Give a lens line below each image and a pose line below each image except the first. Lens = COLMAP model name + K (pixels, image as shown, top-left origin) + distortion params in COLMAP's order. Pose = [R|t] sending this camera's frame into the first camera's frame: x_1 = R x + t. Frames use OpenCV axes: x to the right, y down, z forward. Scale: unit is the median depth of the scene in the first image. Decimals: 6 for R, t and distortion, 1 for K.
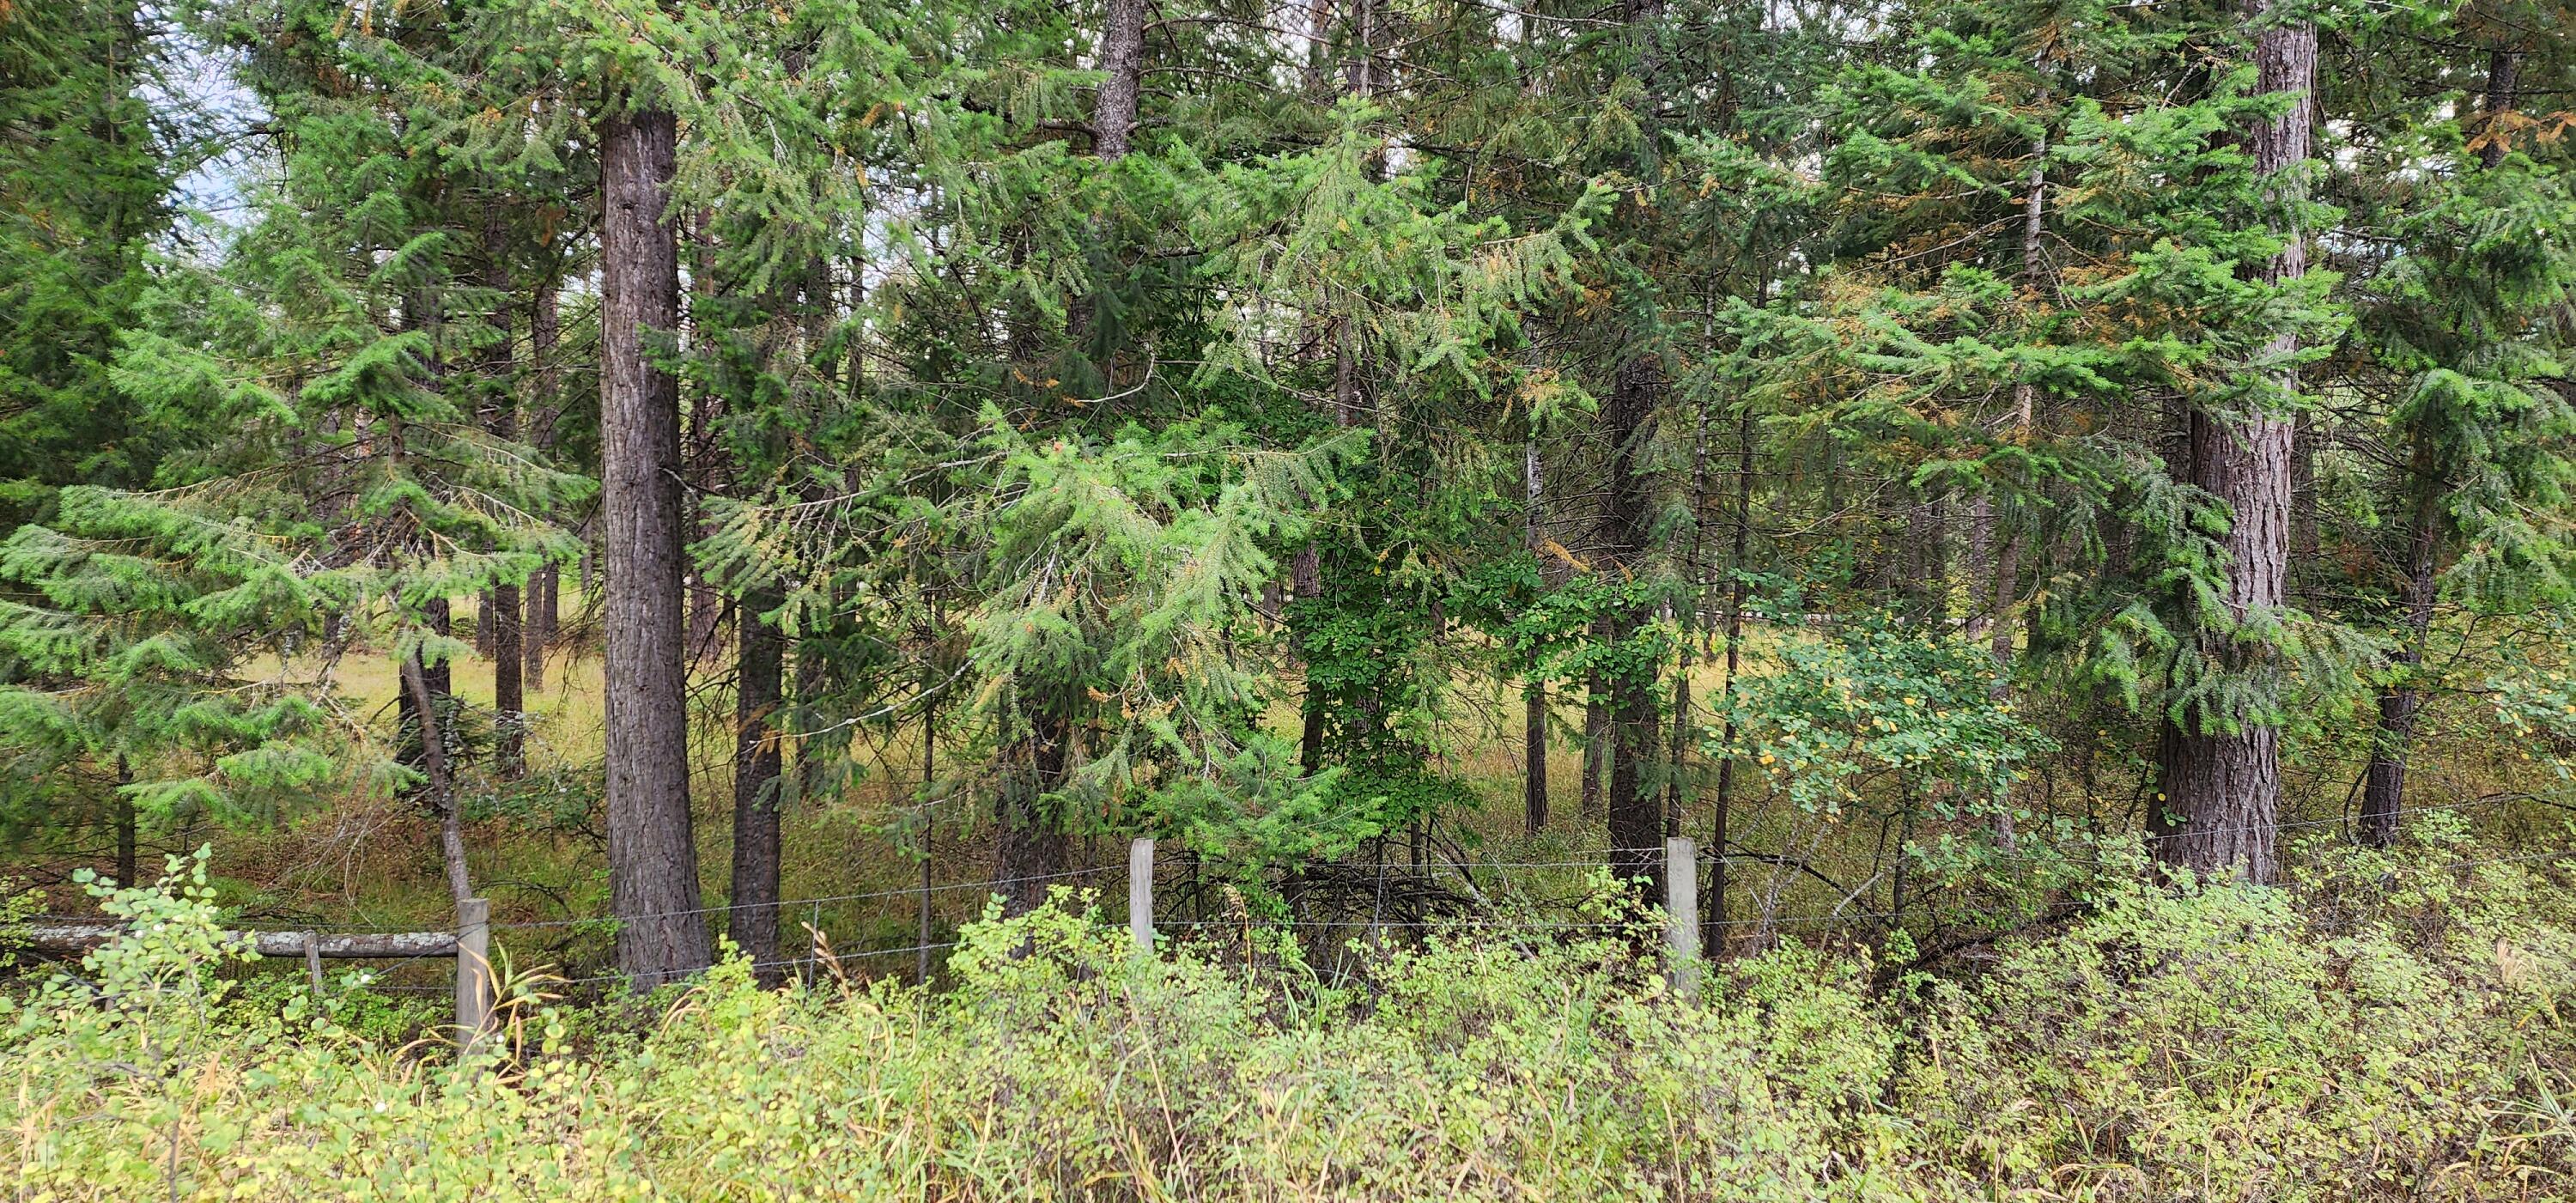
lens RADIAL K [[1699.5, 0, 1313.2], [0, 1699.5, 578.7], [0, 0, 1]] dist [0.092942, -0.096408]
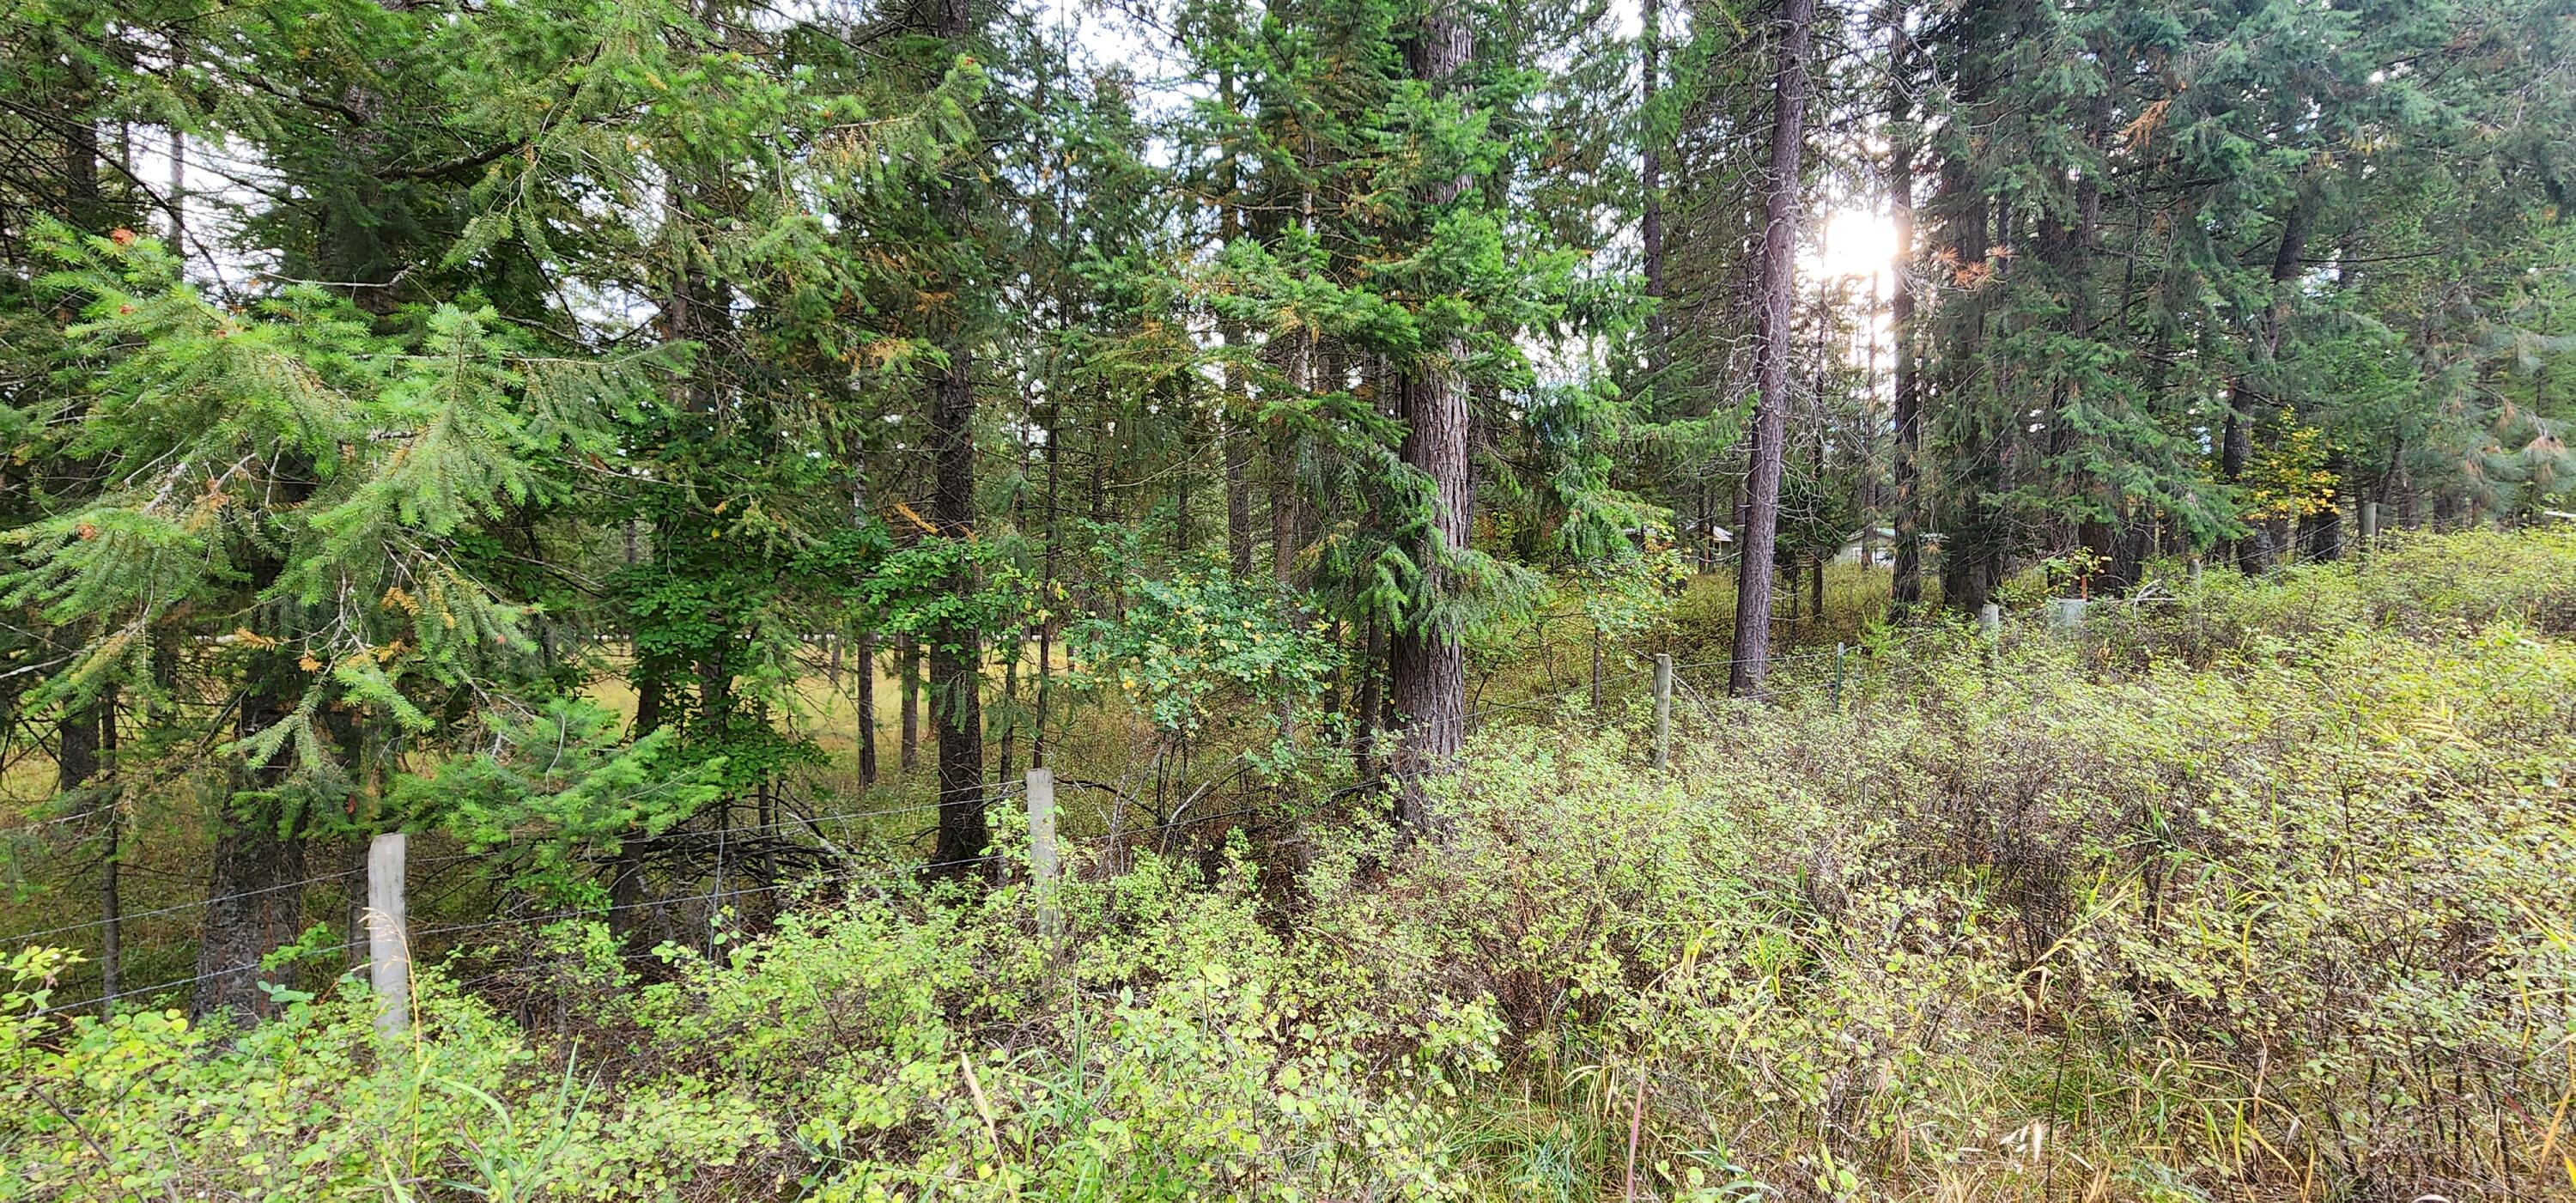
lens RADIAL K [[1066.7, 0, 1295.8], [0, 1066.7, 596.0], [0, 0, 1]] dist [-0.001903, 0.000329]
pose [[0.865155, -0.015418, 0.501268, 0.022550], [0.025288, 0.999597, -0.012900, 0.059889], [-0.500867, 0.023837, 0.865196, 0.361277]]
